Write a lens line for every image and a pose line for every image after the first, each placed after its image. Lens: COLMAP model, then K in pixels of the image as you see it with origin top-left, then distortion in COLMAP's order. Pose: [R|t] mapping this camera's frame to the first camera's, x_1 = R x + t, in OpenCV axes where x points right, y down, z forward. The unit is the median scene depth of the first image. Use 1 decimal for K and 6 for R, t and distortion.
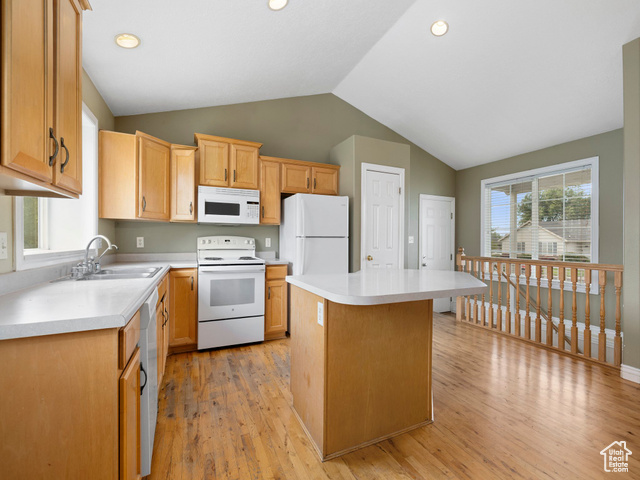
lens RADIAL K [[271.3, 0, 315.3], [0, 271.3, 241.3], [0, 0, 1]] dist [-0.001017, 0.000279]
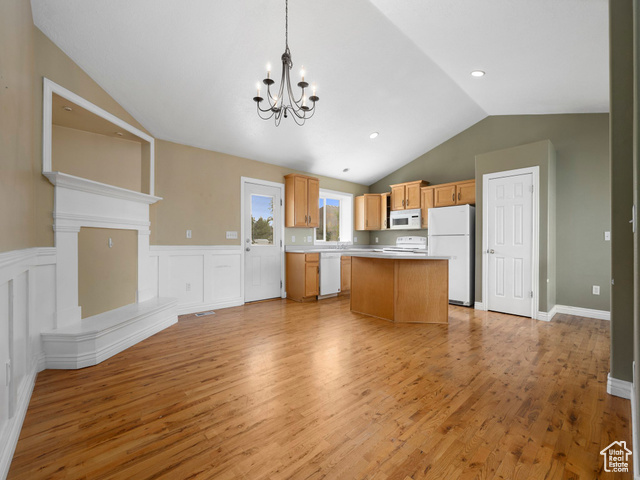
lens RADIAL K [[271.3, 0, 315.7], [0, 271.3, 239.0], [0, 0, 1]] dist [-0.001017, 0.000279]
pose [[0.294395, -0.014039, -0.955581, 1.280141], [-0.006421, 0.999840, -0.016667, 0.034819], [0.955662, 0.011042, 0.294258, -0.113075]]
